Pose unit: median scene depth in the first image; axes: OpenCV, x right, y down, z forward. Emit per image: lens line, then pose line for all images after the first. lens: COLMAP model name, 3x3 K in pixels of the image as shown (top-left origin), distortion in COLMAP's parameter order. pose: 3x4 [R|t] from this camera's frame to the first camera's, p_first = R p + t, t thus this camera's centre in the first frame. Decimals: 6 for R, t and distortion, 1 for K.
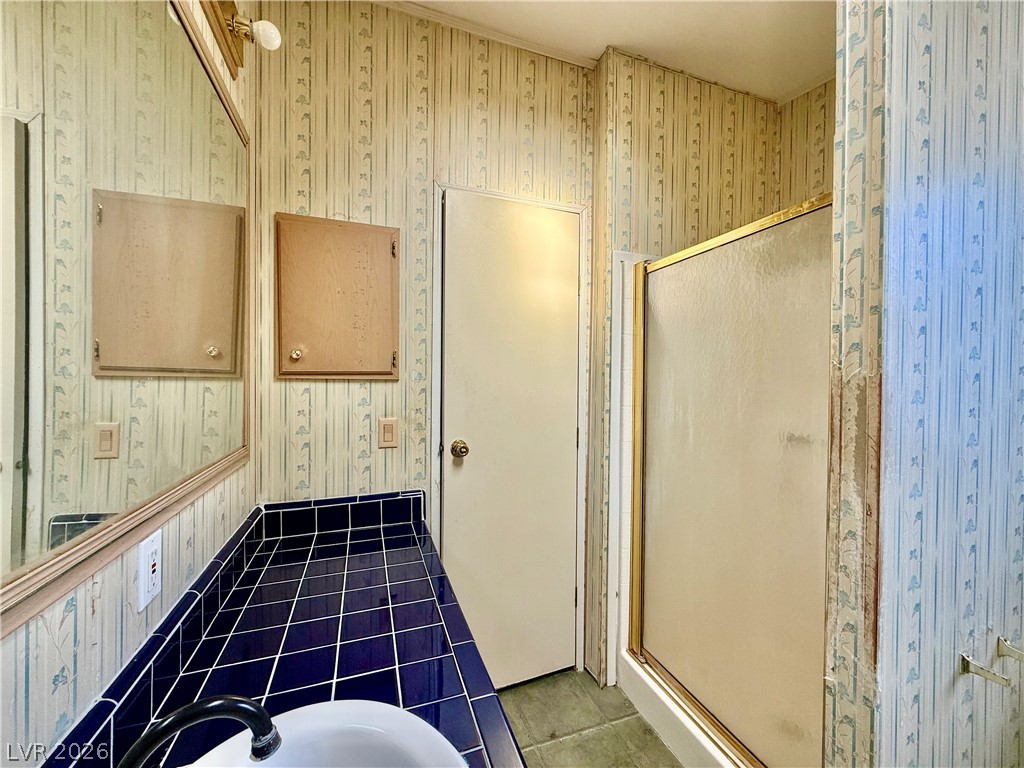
lens RADIAL K [[407.4, 0, 512.1], [0, 407.4, 385.5], [0, 0, 1]] dist [-0.000839, 0.000238]
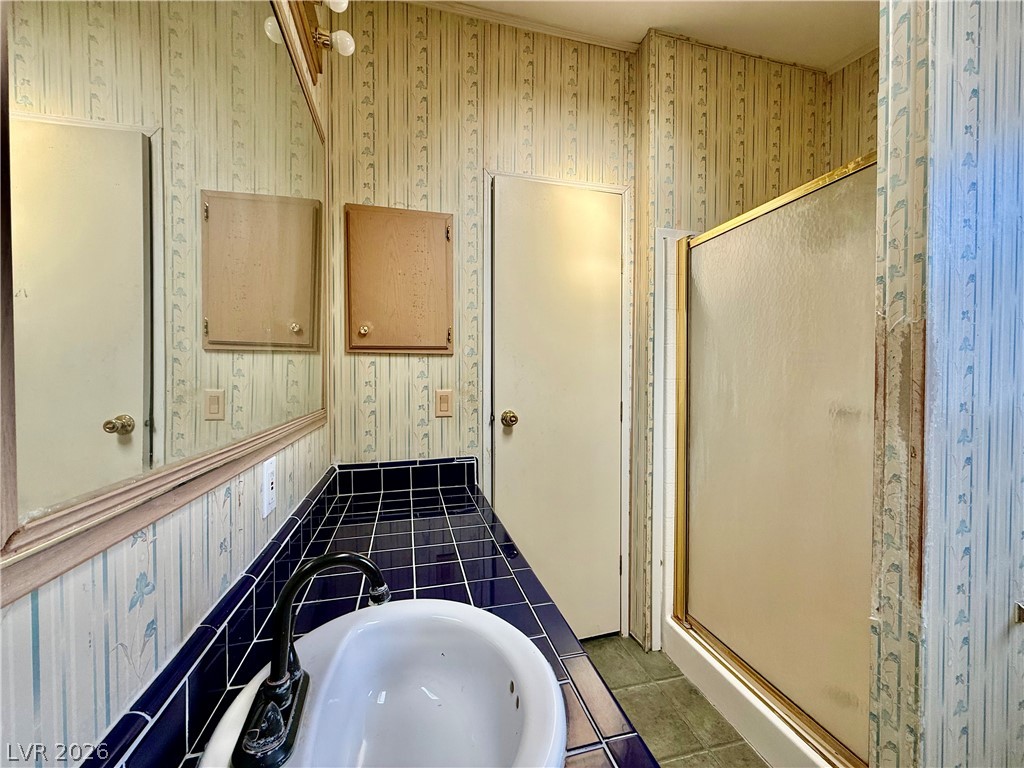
lens RADIAL K [[407.4, 0, 512.1], [0, 407.4, 385.5], [0, 0, 1]] dist [-0.000839, 0.000238]
pose [[0.995547, -0.006455, -0.094043, -0.022778], [0.006884, 0.999967, 0.004240, 0.071616], [0.094013, -0.004868, 0.995559, -0.071160]]
